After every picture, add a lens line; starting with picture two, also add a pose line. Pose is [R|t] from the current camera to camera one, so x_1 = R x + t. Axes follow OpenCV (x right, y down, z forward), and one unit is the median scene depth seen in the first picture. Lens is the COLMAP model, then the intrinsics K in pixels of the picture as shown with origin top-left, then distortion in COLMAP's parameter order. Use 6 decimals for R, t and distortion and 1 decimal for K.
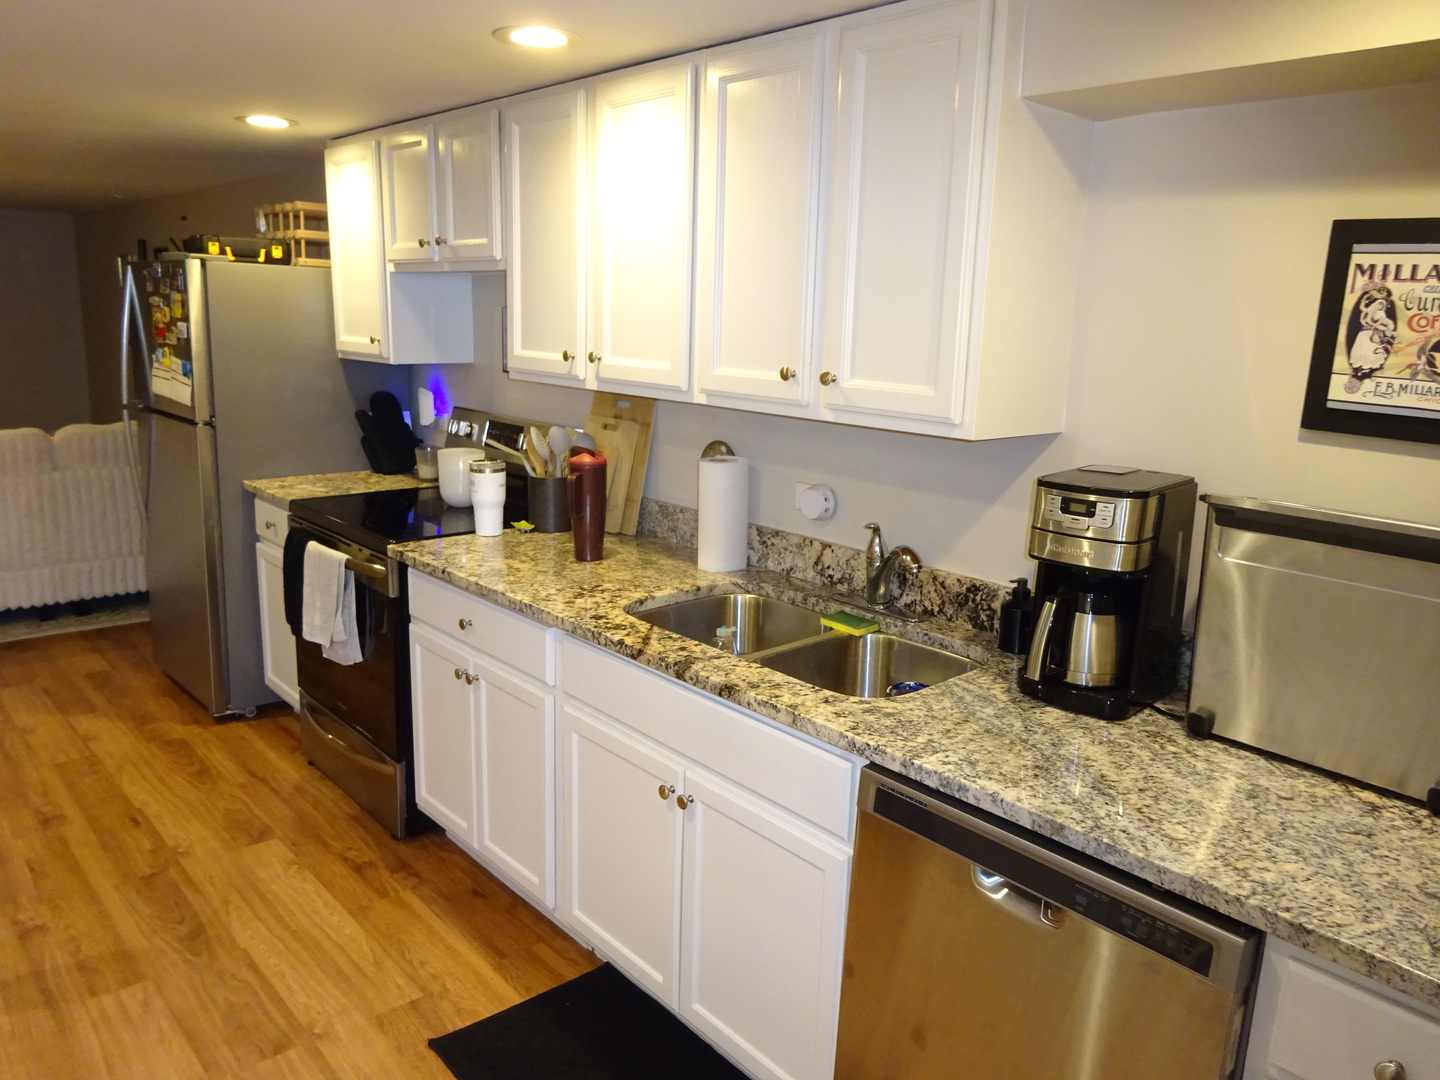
lens RADIAL K [[1063.0, 0, 720.0], [0, 1063.0, 540.0], [0, 0, 1]] dist [0.019391, -0.009738]
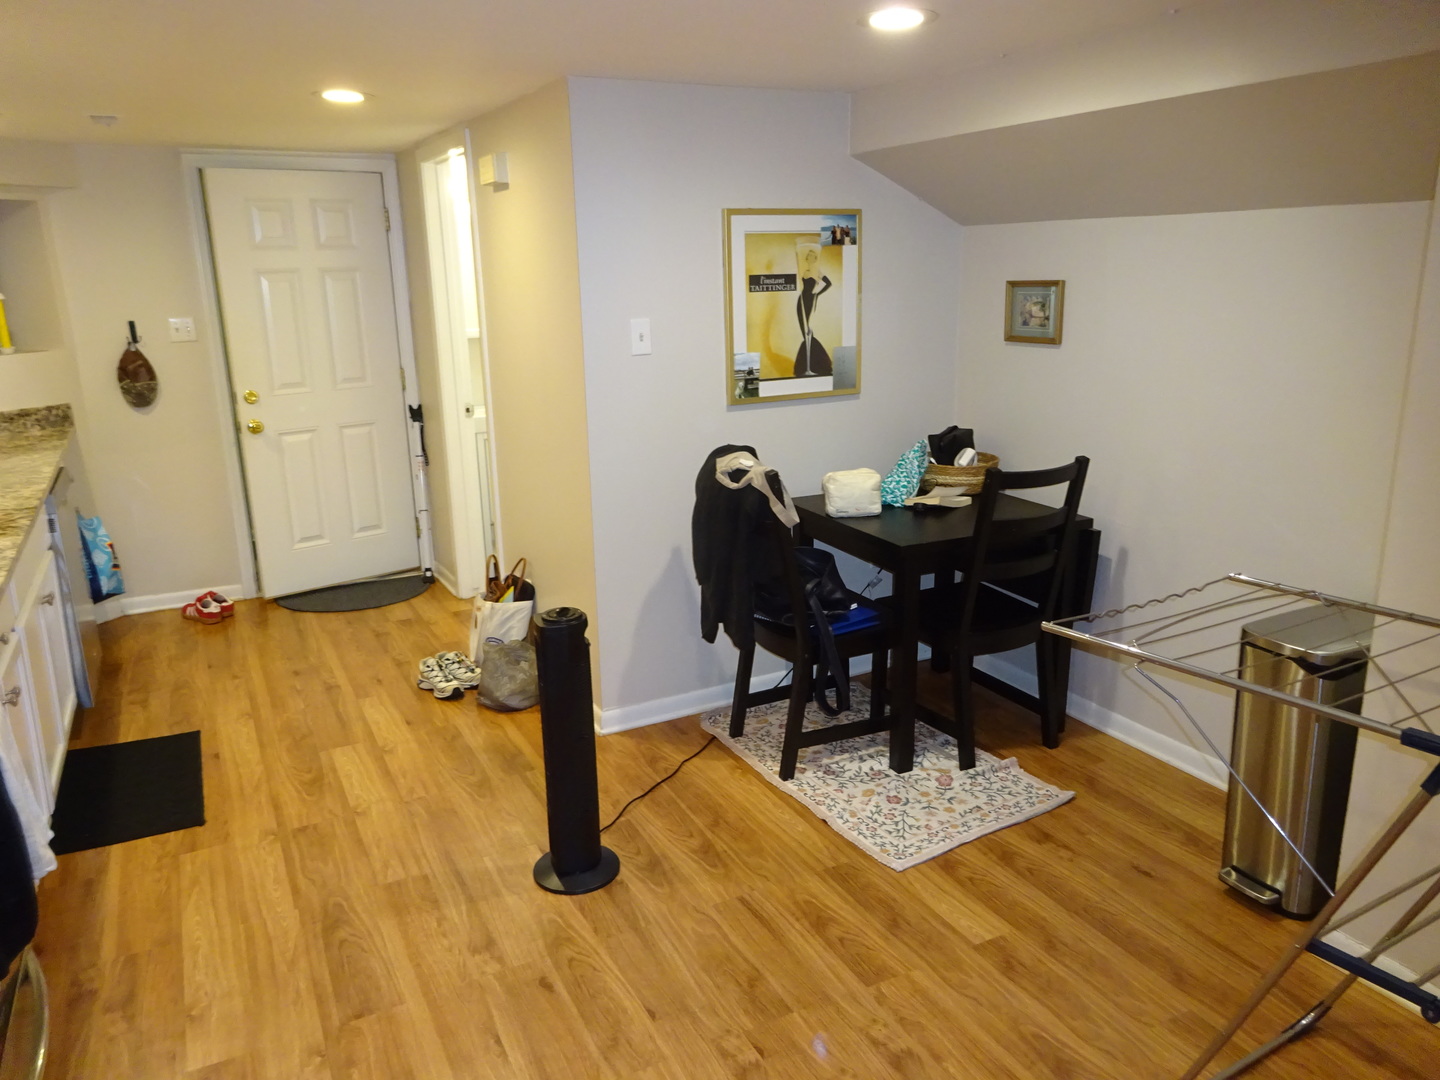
lens RADIAL K [[1047.9, 0, 755.8], [0, 1047.9, 540.6], [0, 0, 1]] dist [0.001094, -0.002123]
pose [[-0.976057, -0.076383, 0.203661, -1.061674], [0.024962, 0.890794, 0.453722, -0.389834], [-0.216077, 0.447942, -0.867559, 1.624798]]
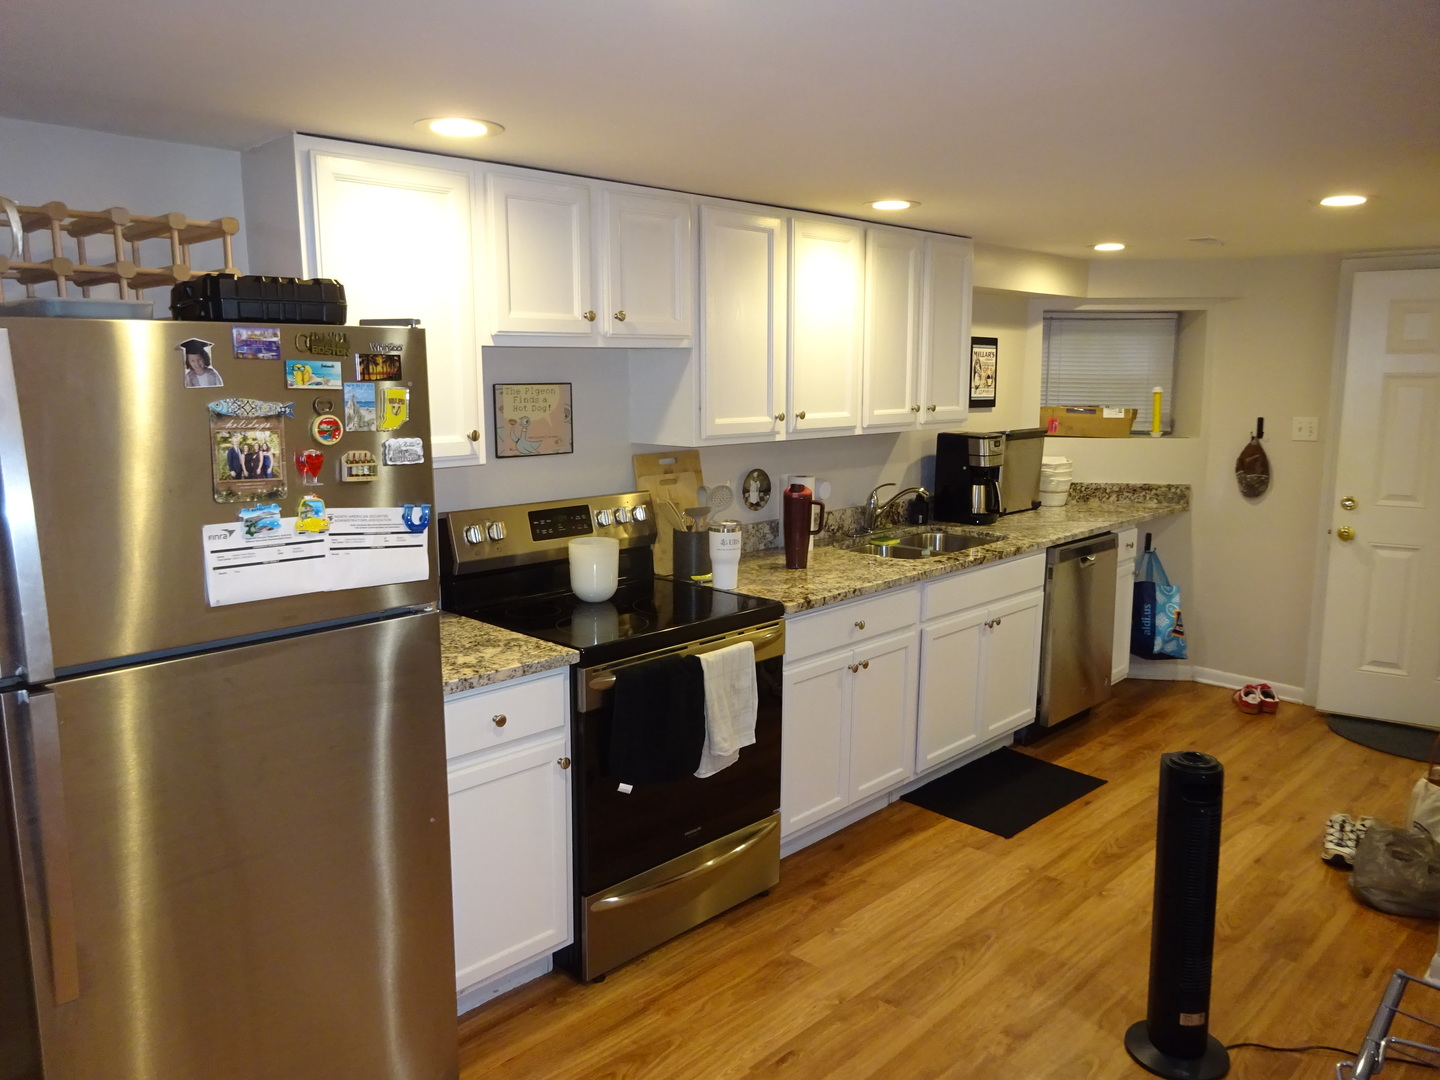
lens RADIAL K [[1085.7, 0, 720.0], [0, 1085.7, 540.0], [0, 0, 1]] dist [-0.000303, 0.002211]
pose [[-0.083551, -0.196551, 0.976927, -1.525534], [0.199520, 0.957204, 0.209646, -0.336853], [-0.976325, 0.212433, -0.040760, 1.225026]]
